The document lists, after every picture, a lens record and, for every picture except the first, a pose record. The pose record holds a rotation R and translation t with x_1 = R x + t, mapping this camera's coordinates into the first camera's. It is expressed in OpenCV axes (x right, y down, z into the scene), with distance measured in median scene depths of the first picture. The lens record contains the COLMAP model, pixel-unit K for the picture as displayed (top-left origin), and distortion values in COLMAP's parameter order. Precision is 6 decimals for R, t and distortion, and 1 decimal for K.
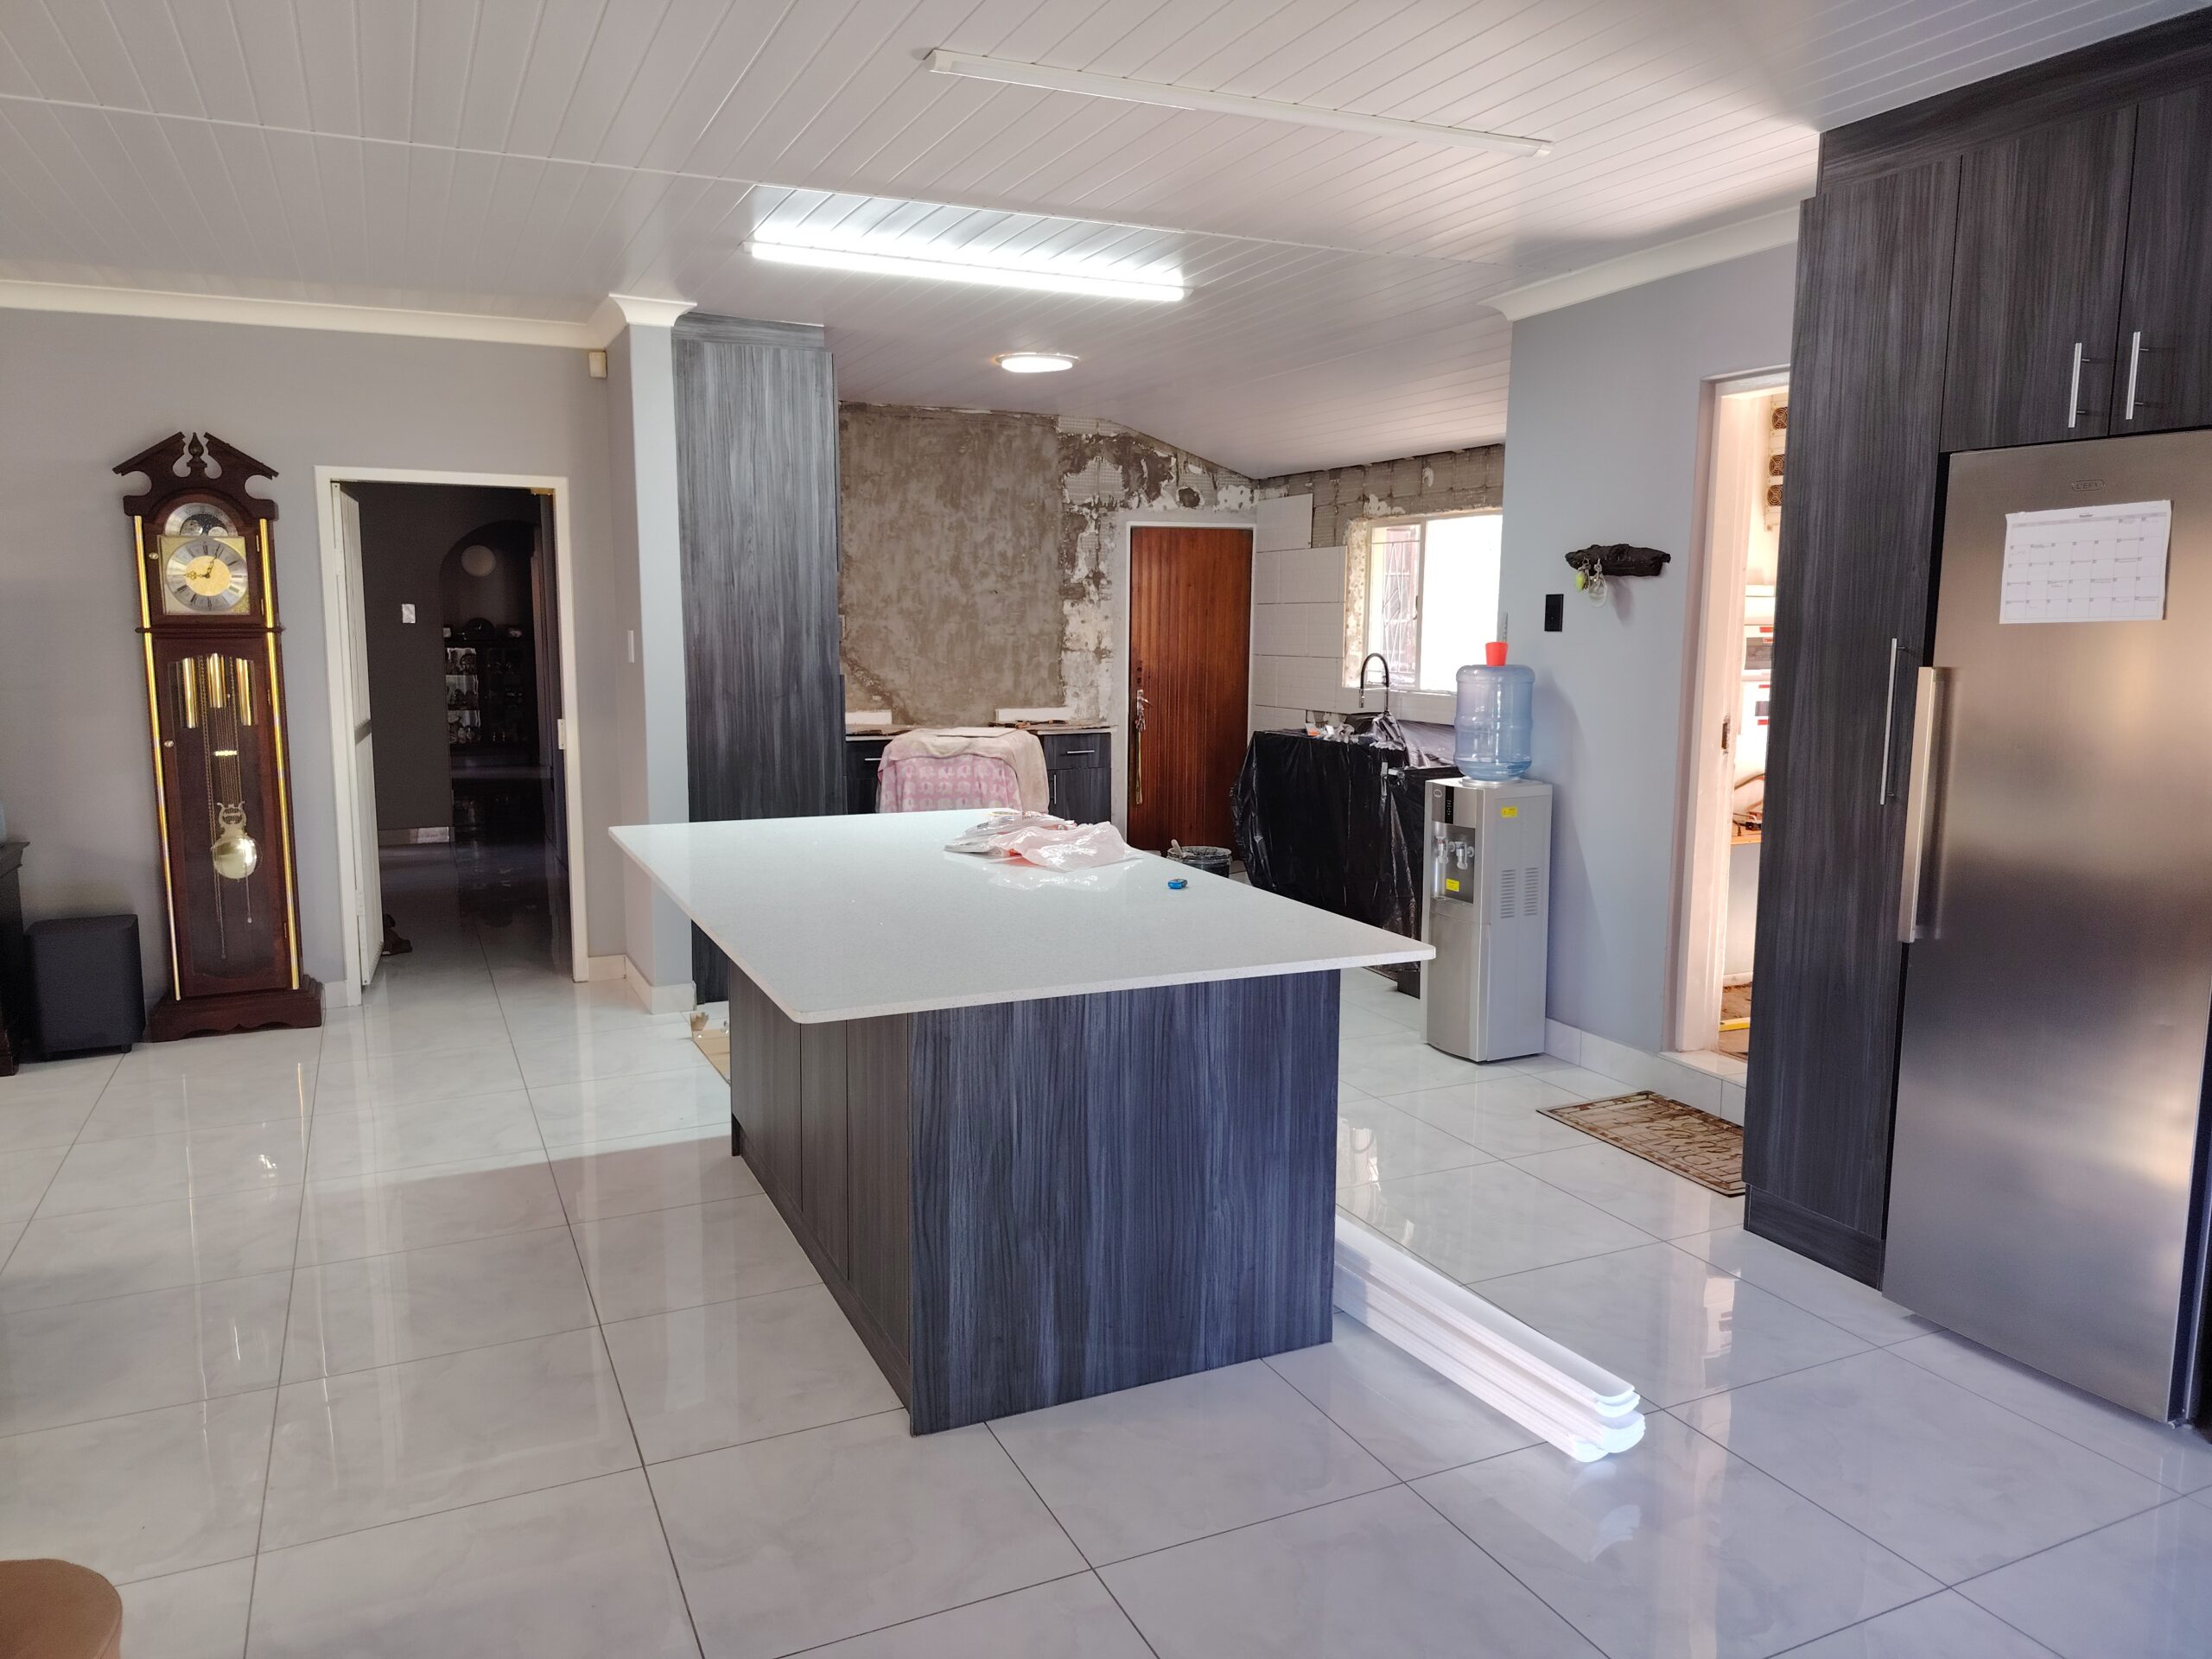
lens RADIAL K [[1522.0, 0, 1109.5], [0, 1522.0, 847.3], [0, 0, 1]] dist [0.054755, -0.056237]
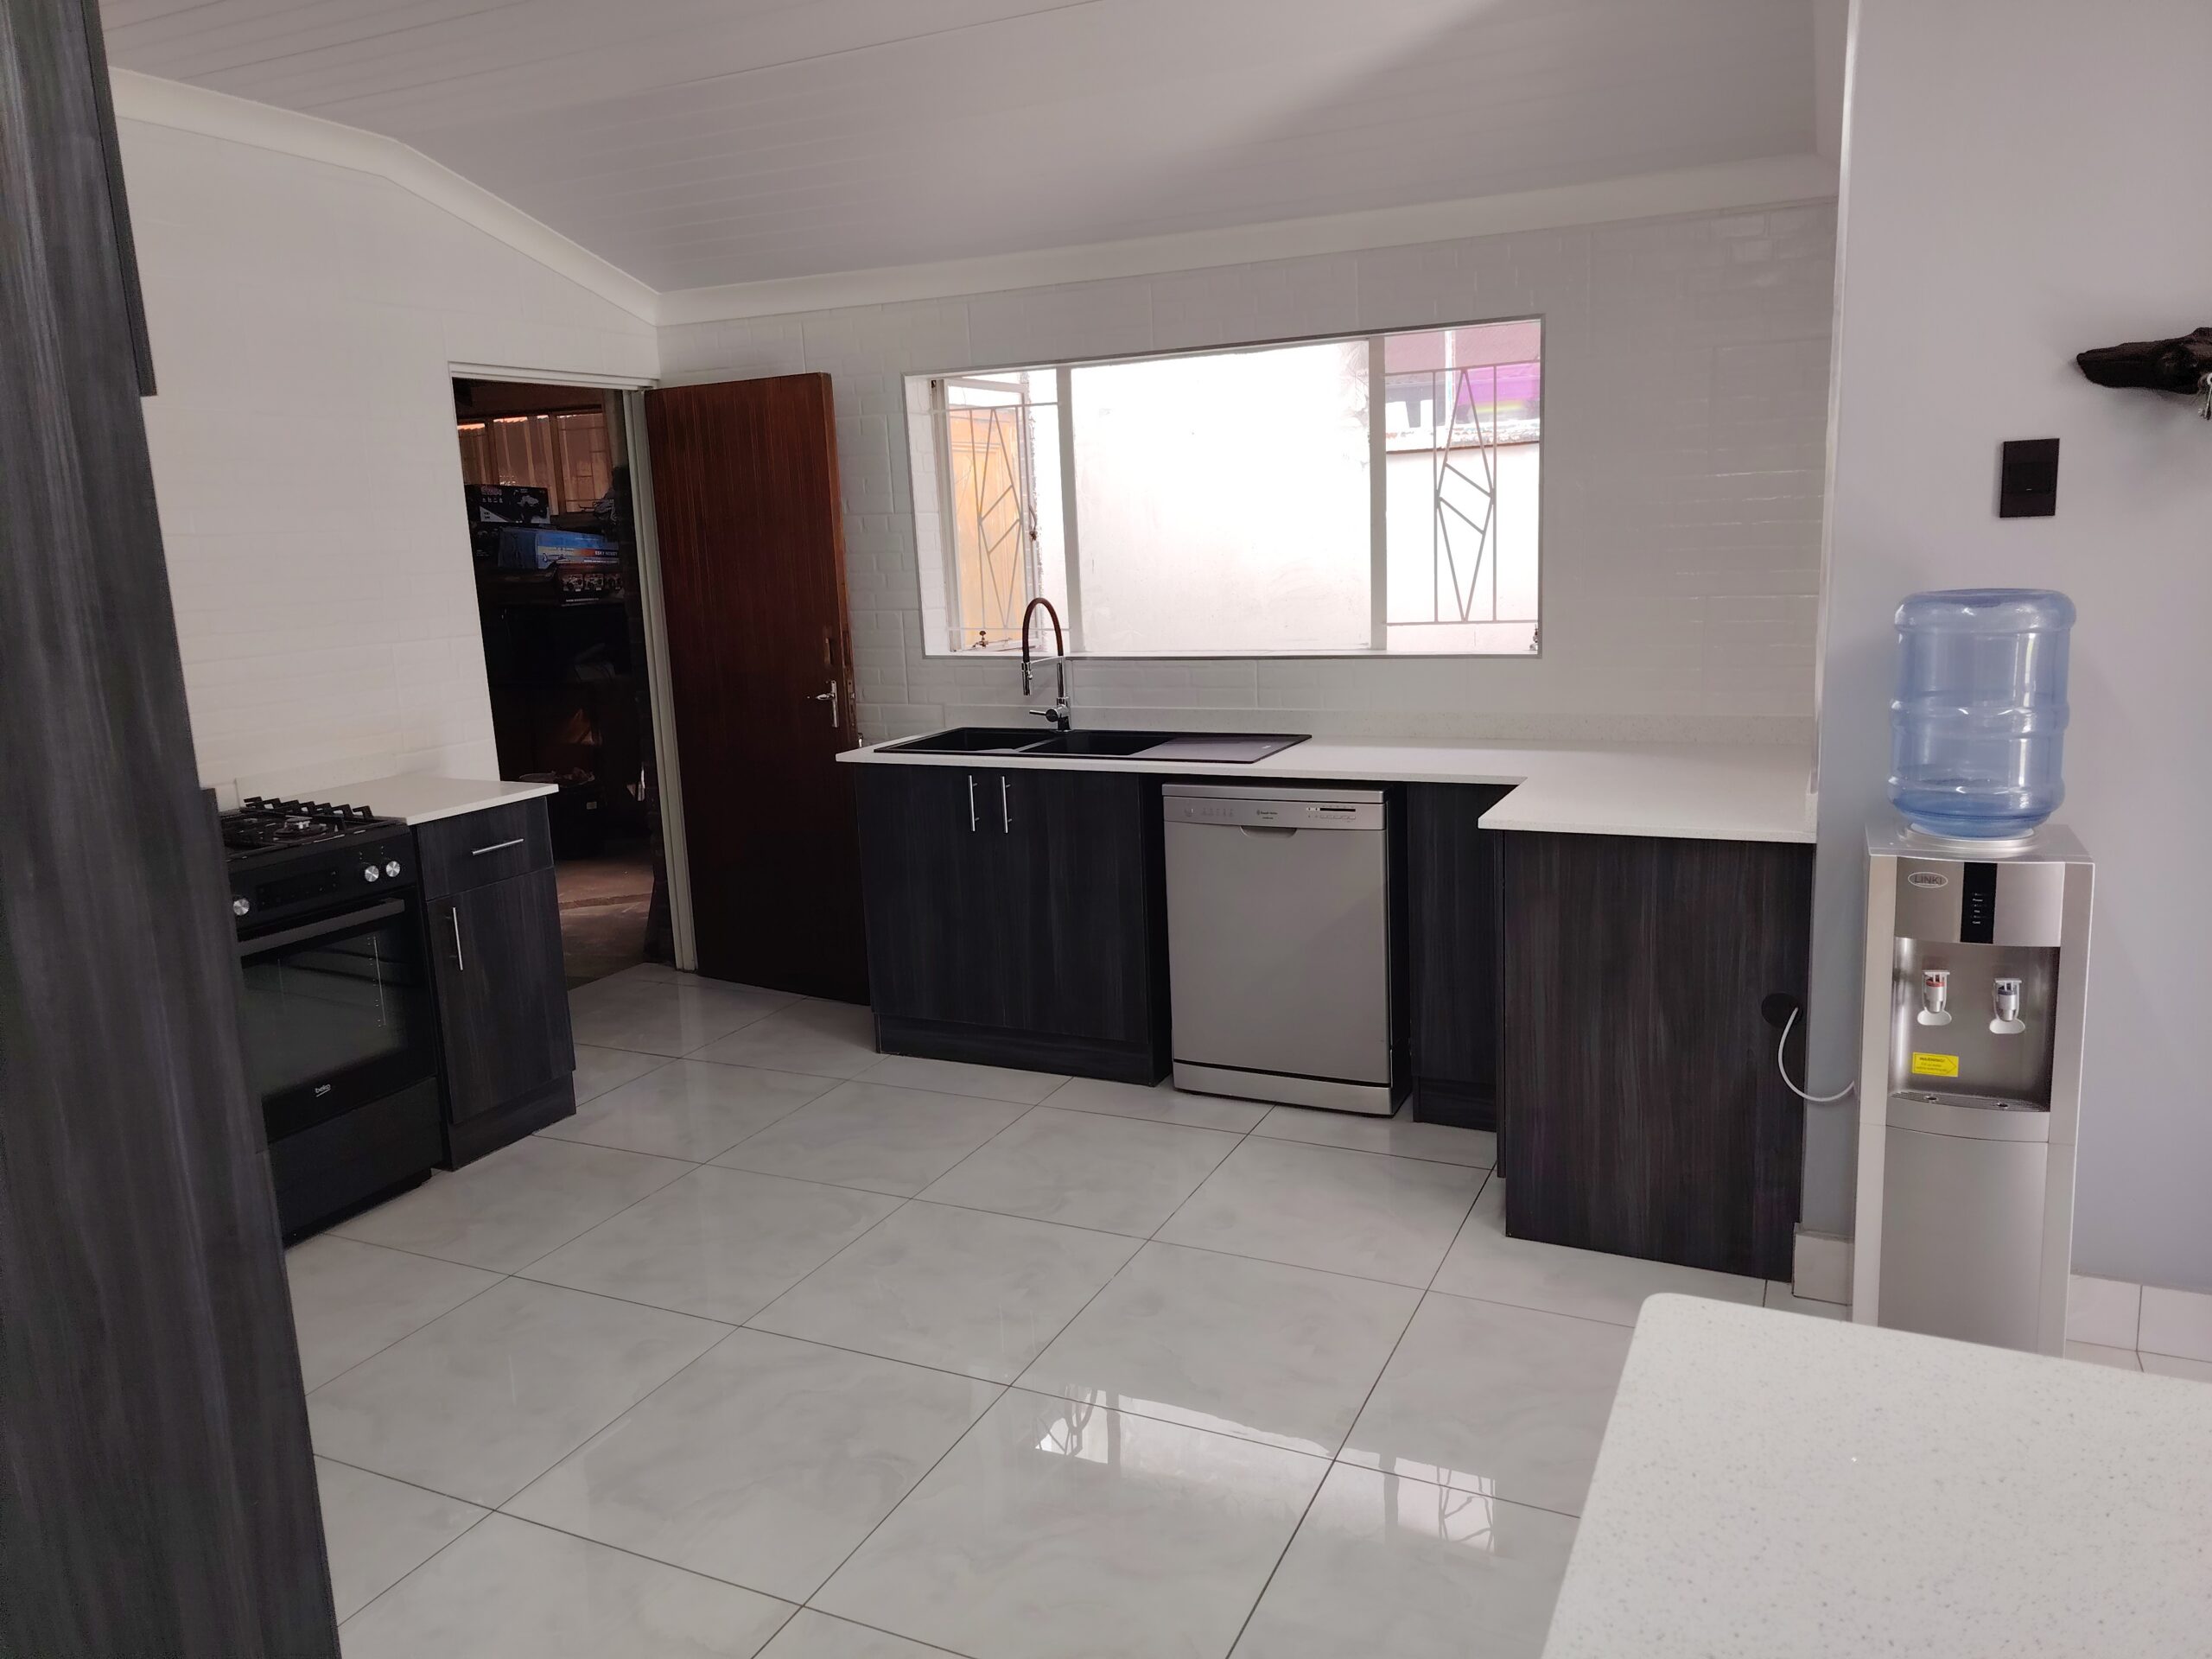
lens RADIAL K [[1522.0, 0, 1161.5], [0, 1522.0, 812.2], [0, 0, 1]] dist [0.054755, -0.056237]
pose [[0.768221, -0.152588, 0.621734, -0.223383], [0.139726, 0.987730, 0.069765, -0.108994], [-0.624750, 0.033278, 0.780115, 0.715246]]
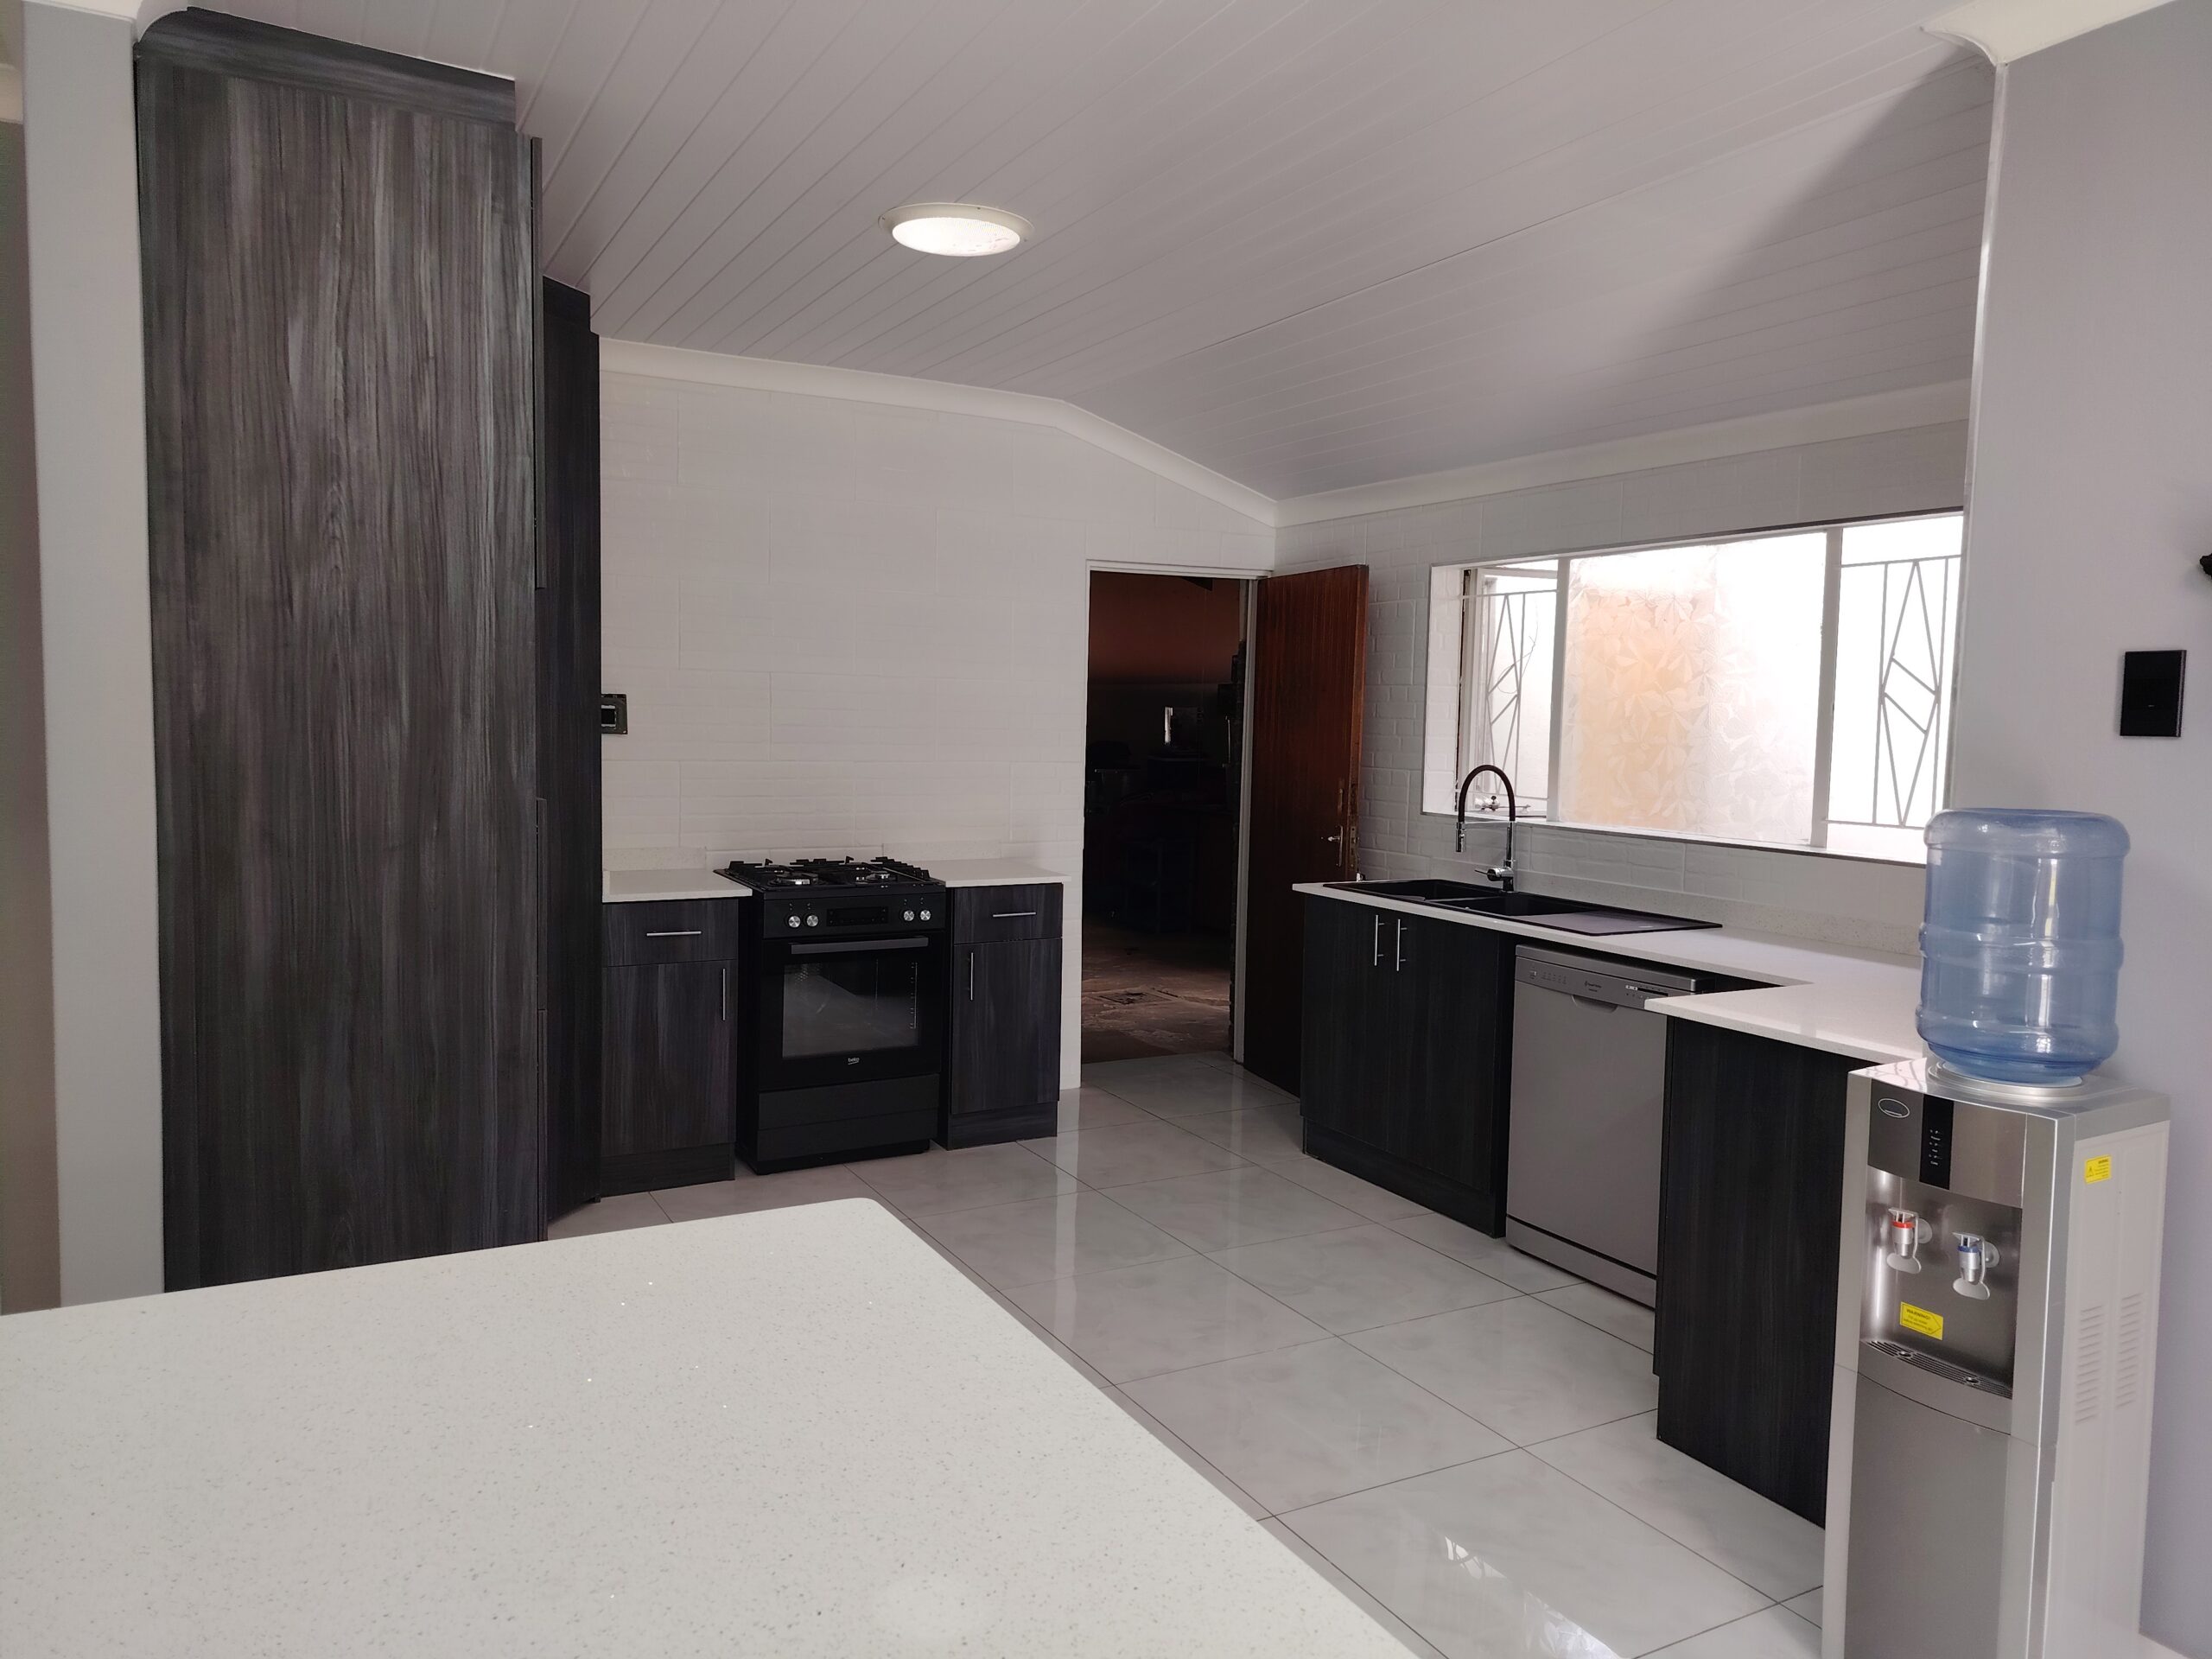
lens RADIAL K [[1522.0, 0, 1119.9], [0, 1522.0, 827.2], [0, 0, 1]] dist [0.054755, -0.056237]
pose [[0.997939, 0.011334, 0.063160, -0.025830], [-0.006591, 0.997176, -0.074804, -0.072747], [-0.063830, 0.074234, 0.995196, 0.529697]]
